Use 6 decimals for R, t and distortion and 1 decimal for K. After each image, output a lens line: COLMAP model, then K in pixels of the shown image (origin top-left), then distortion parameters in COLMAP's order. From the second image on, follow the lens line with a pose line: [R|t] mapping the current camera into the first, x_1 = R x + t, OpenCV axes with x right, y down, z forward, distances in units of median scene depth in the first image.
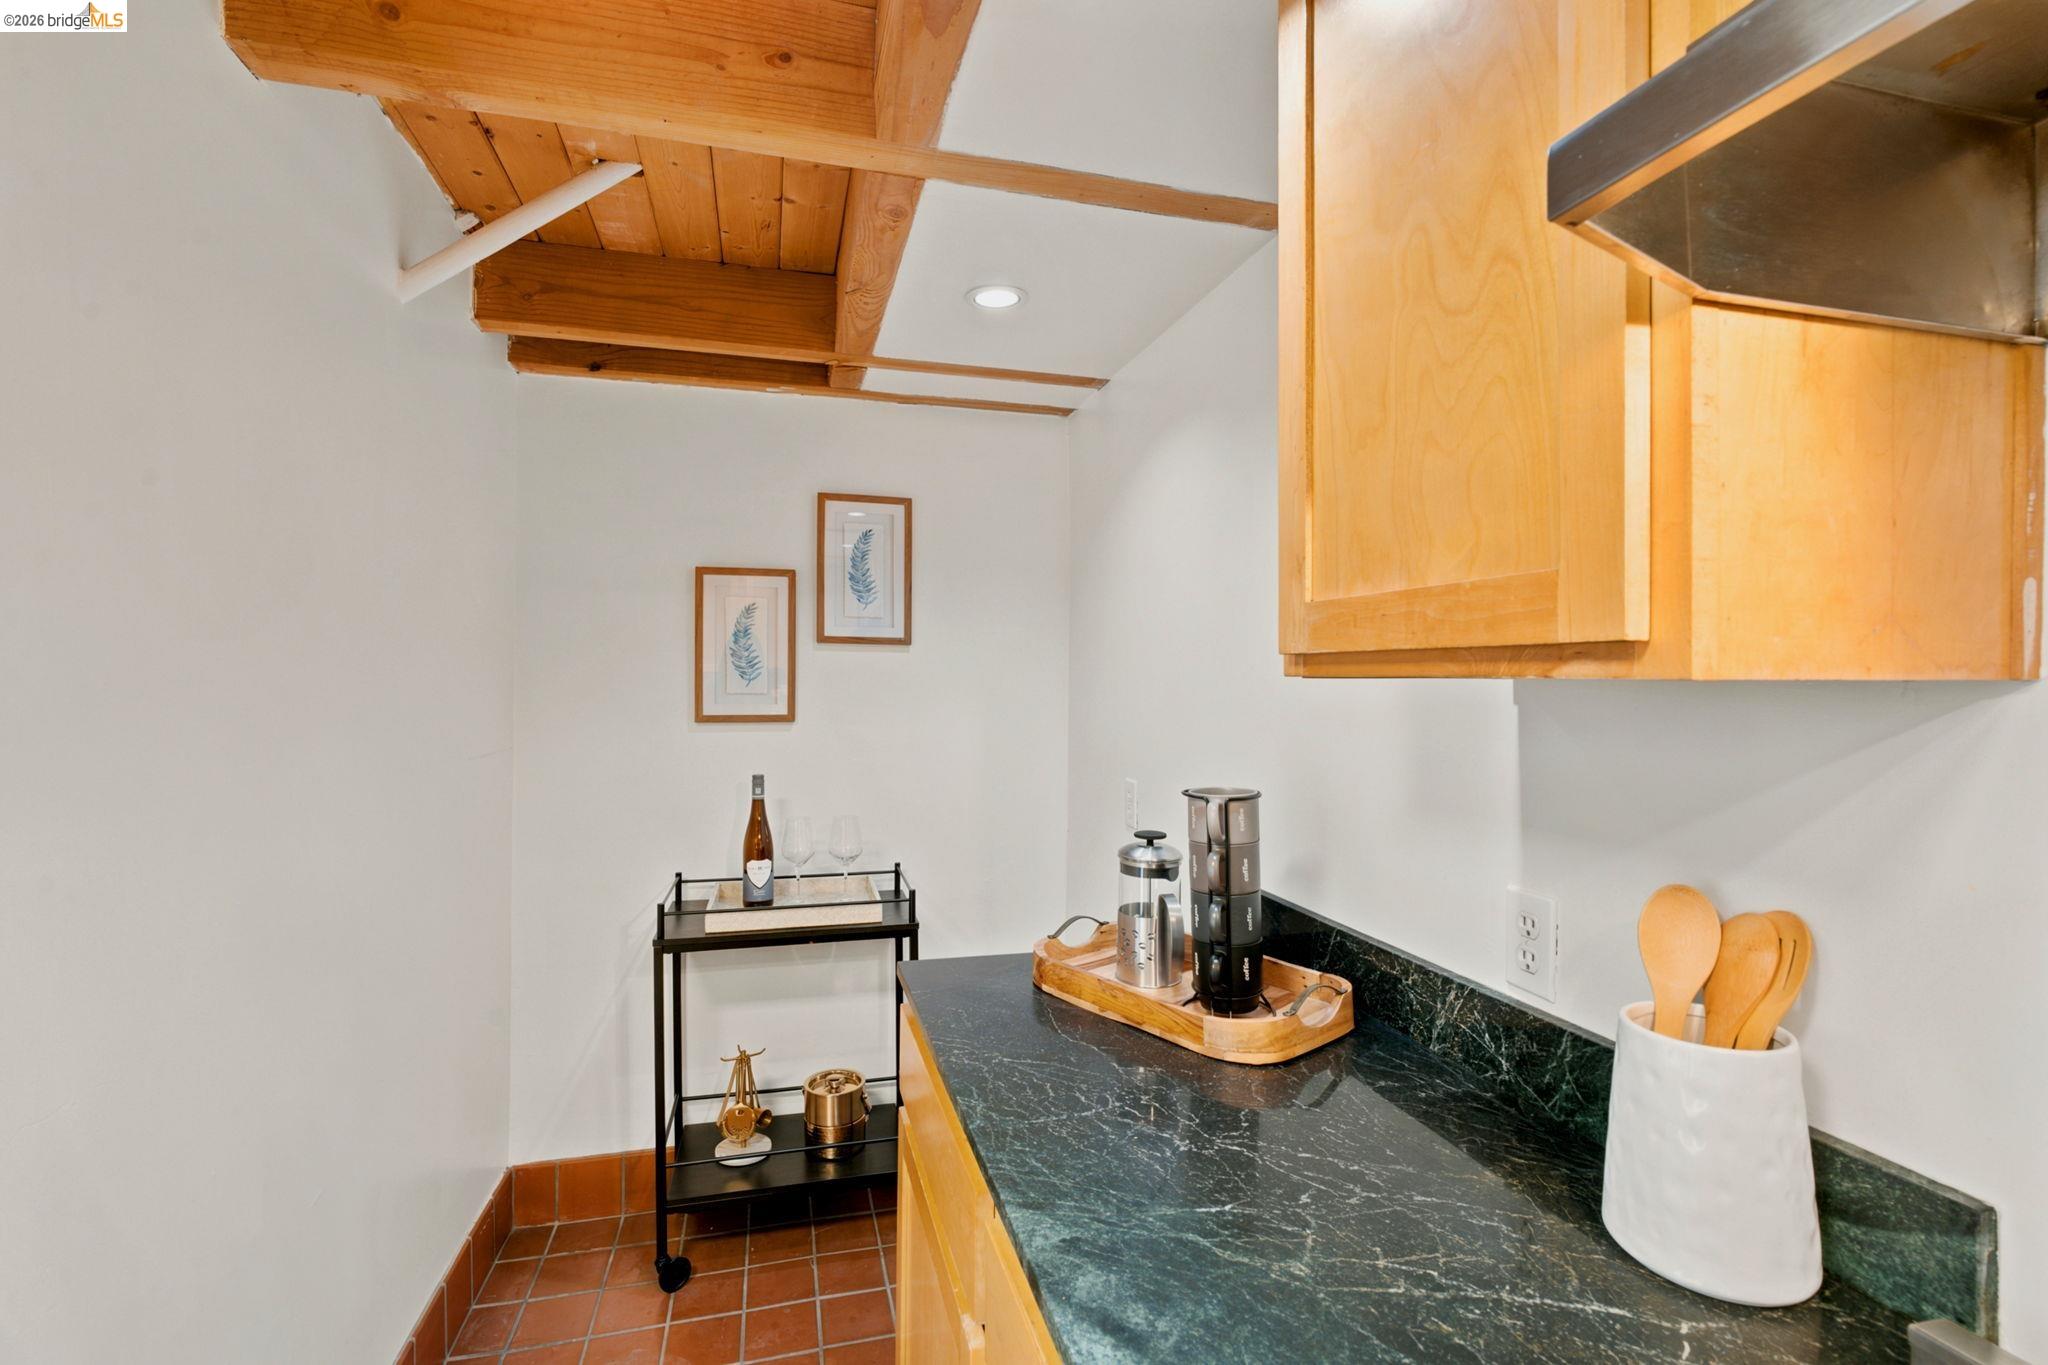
lens RADIAL K [[925.9, 0, 1014.3], [0, 925.9, 675.5], [0, 0, 1]] dist [-0.004745, 0.000869]
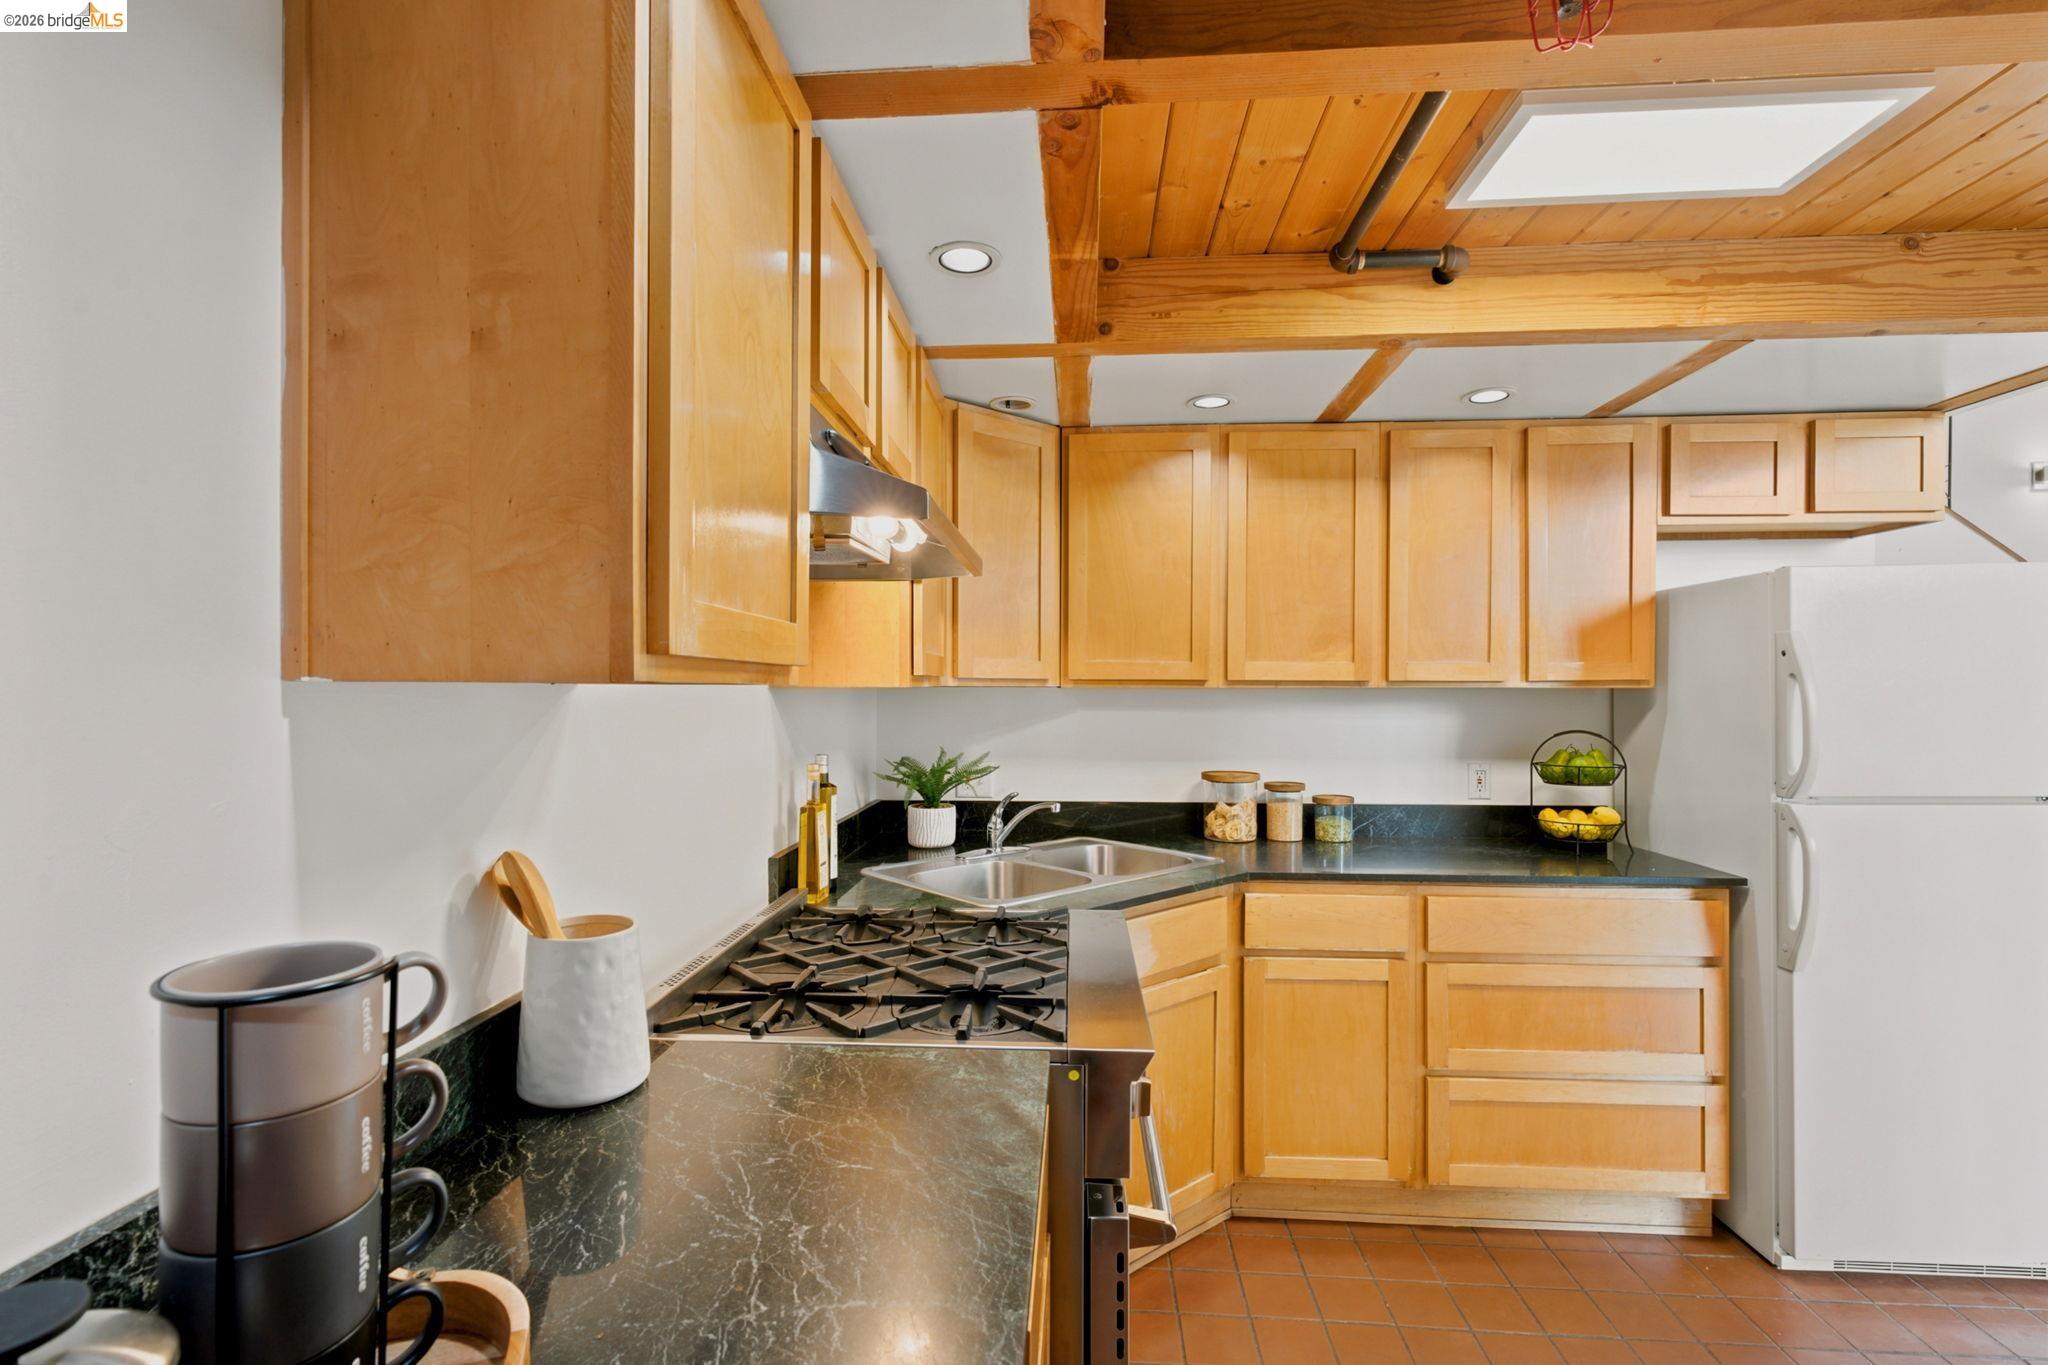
lens RADIAL K [[925.9, 0, 1018.1], [0, 925.9, 697.8], [0, 0, 1]] dist [-0.004745, 0.000869]
pose [[-0.946270, -0.007639, 0.323286, -0.257820], [-0.002257, 0.999853, 0.017018, 0.003615], [-0.323368, 0.015374, -0.946148, 1.609686]]
